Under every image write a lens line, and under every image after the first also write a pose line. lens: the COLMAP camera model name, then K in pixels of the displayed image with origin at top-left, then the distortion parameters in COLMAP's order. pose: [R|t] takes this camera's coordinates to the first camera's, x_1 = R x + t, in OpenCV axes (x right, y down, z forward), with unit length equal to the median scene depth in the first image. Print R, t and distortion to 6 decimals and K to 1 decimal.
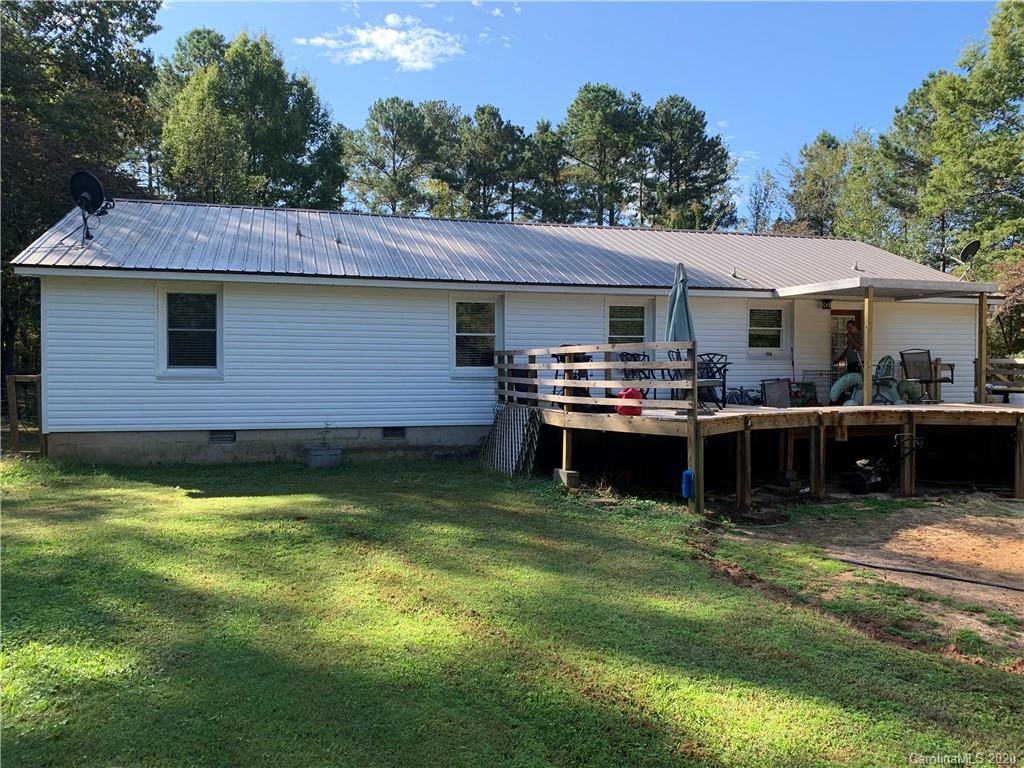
lens RADIAL K [[772.2, 0, 513.1], [0, 772.2, 387.6], [0, 0, 1]] dist [0.026852, -0.058254]
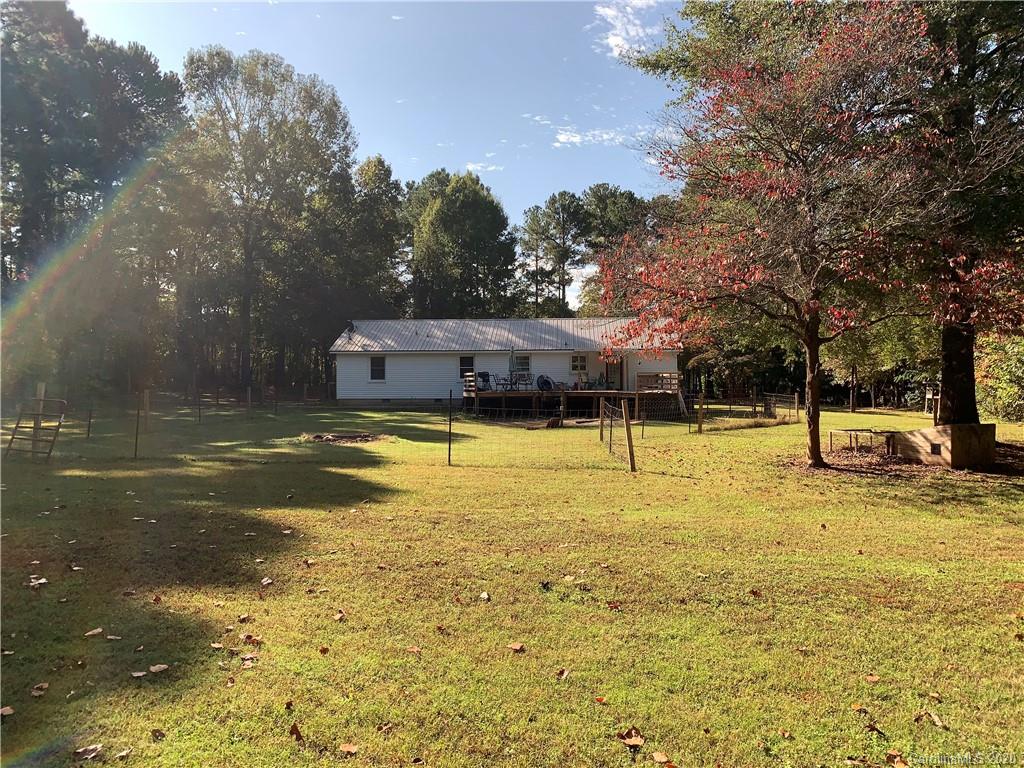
lens RADIAL K [[772.2, 0, 511.6], [0, 772.2, 384.6], [0, 0, 1]] dist [0.026852, -0.058254]
pose [[0.936184, -0.007002, -0.351441, 1.009772], [0.001847, 0.999886, -0.015002, 0.033420], [0.351506, 0.013396, 0.936090, -1.479378]]
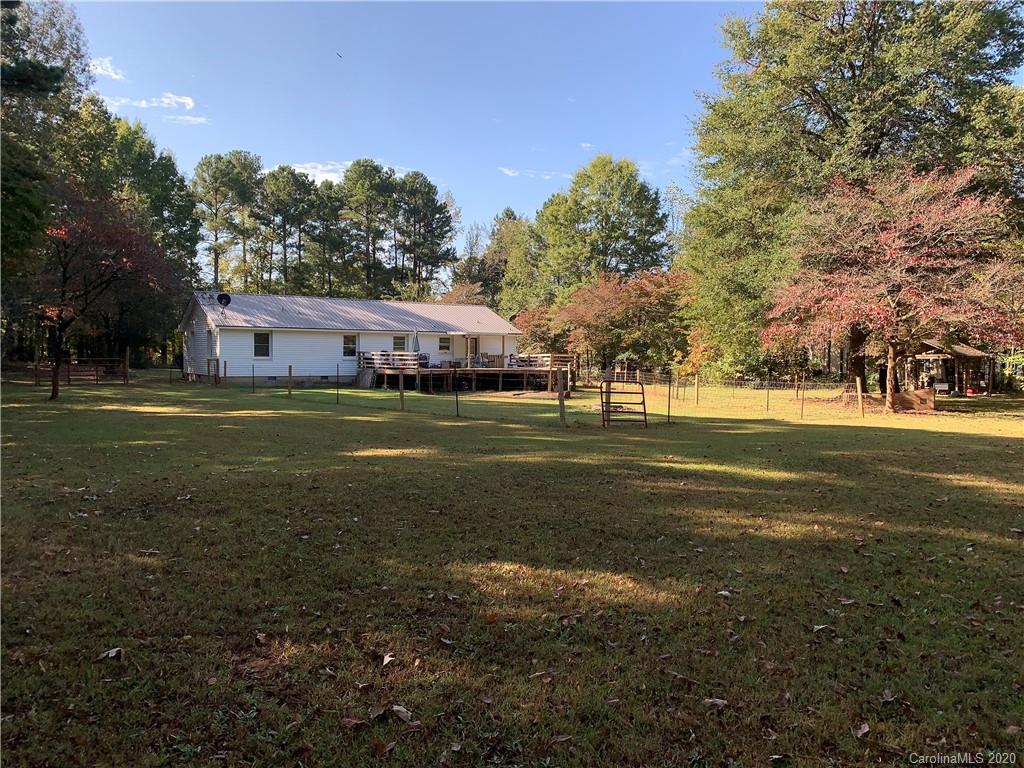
lens RADIAL K [[772.2, 0, 515.5], [0, 772.2, 386.2], [0, 0, 1]] dist [0.026852, -0.058254]
pose [[0.947009, -0.008777, 0.321087, -0.369513], [0.000566, 0.999671, 0.025656, 0.011161], [-0.321206, -0.024115, 0.946702, -1.892424]]
